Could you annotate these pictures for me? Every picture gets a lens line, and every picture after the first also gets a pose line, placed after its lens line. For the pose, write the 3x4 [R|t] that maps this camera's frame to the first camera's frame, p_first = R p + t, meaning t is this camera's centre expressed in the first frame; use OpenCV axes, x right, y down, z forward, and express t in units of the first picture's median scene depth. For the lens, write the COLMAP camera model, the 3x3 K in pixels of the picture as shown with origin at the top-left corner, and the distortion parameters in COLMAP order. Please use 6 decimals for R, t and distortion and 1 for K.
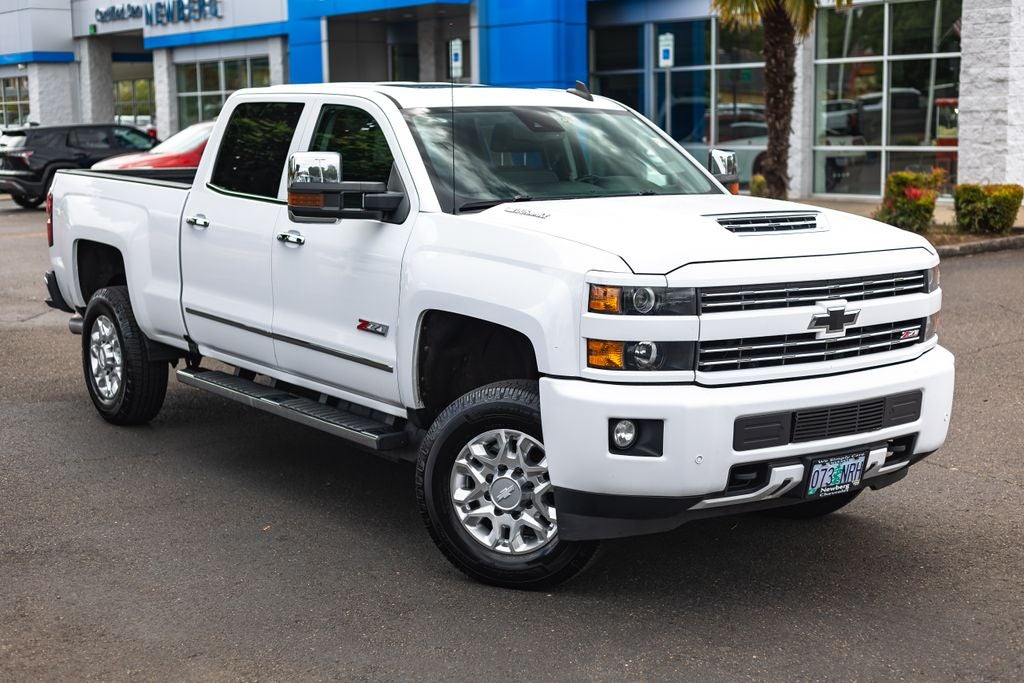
lens RADIAL K [[1539.6, 0, 522.1], [0, 1539.6, 320.2], [0, 0, 1]] dist [0.030449, -0.050769]
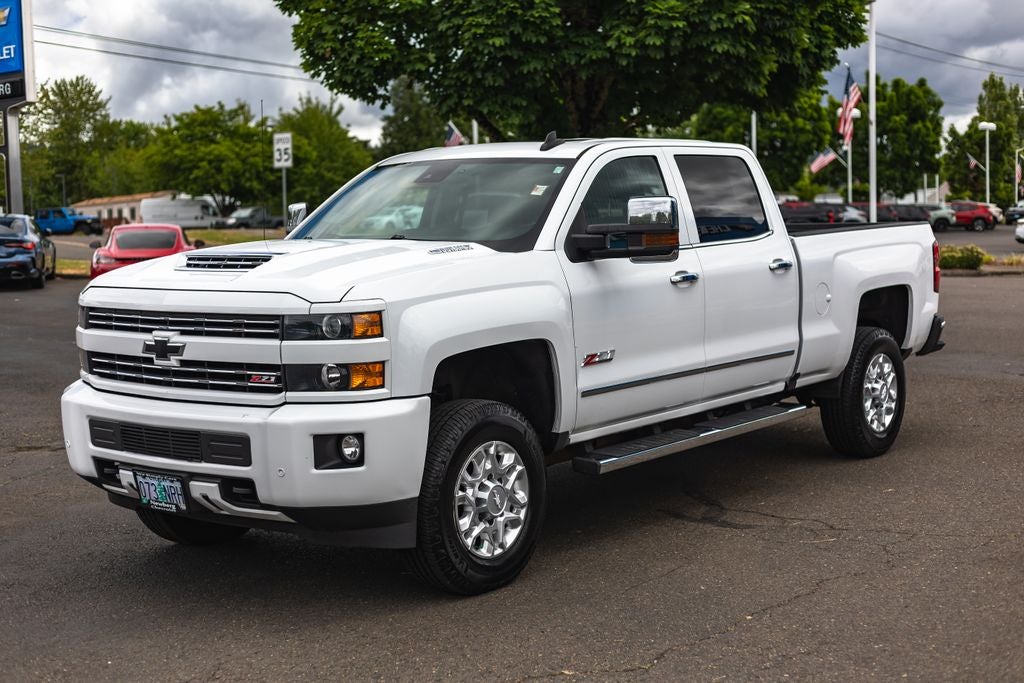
lens RADIAL K [[1457.4, 0, 512.8], [0, 1457.4, 328.5], [0, 0, 1]] dist [0.029341, -0.050666]
pose [[0.276171, 0.067577, -0.958730, 1.194470], [-0.105871, 0.993594, 0.039537, -0.077367], [0.955260, 0.090583, 0.281556, 0.895111]]
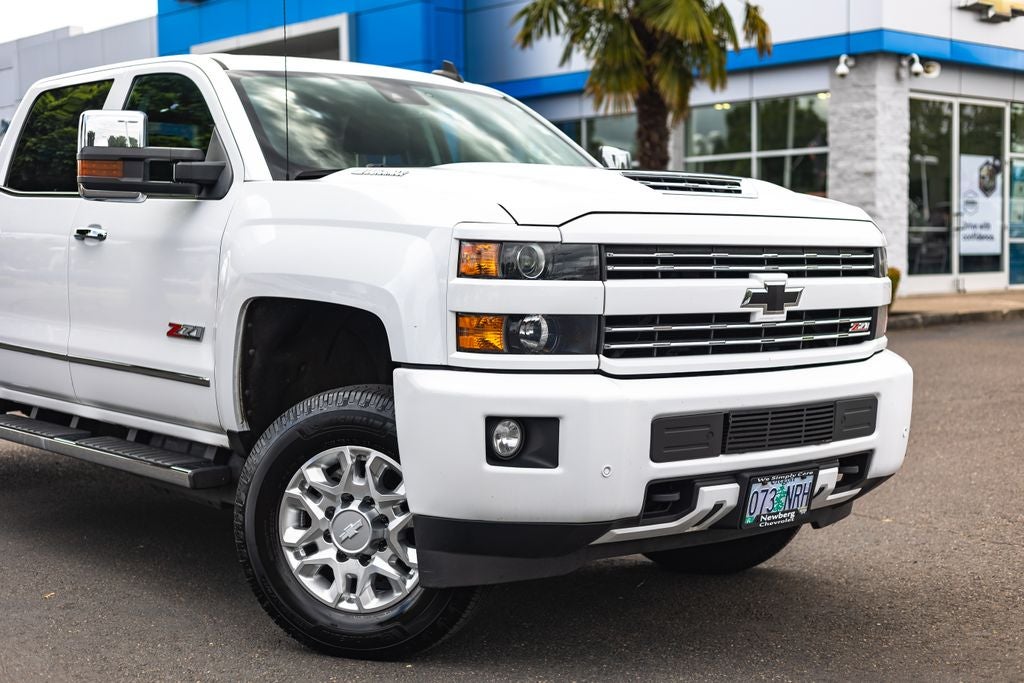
lens RADIAL K [[1457.4, 0, 512.8], [0, 1457.4, 328.5], [0, 0, 1]] dist [0.029341, -0.050666]
pose [[0.997027, -0.003936, 0.076947, 0.013537], [0.010127, 0.996725, -0.080233, 0.069317], [-0.076379, 0.080774, 0.993802, 0.262105]]
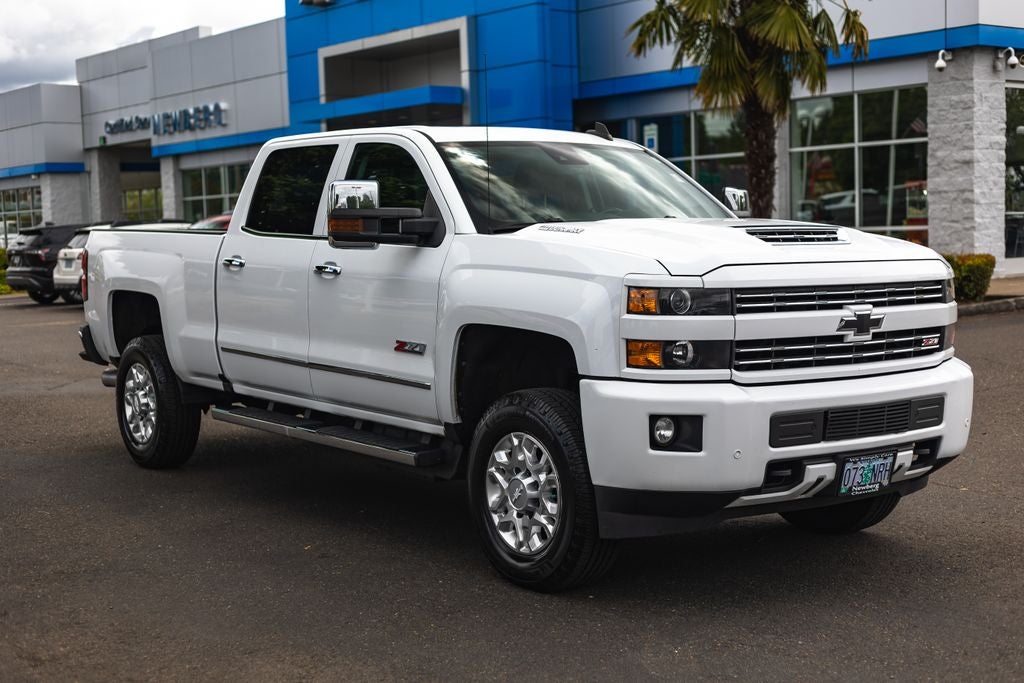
lens RADIAL K [[1457.4, 0, 512.8], [0, 1457.4, 328.5], [0, 0, 1]] dist [0.029341, -0.050666]
pose [[0.999876, -0.013816, 0.007522, -0.037520], [0.014262, 0.997923, -0.062824, 0.058468], [-0.006638, 0.062923, 0.997996, 0.018573]]
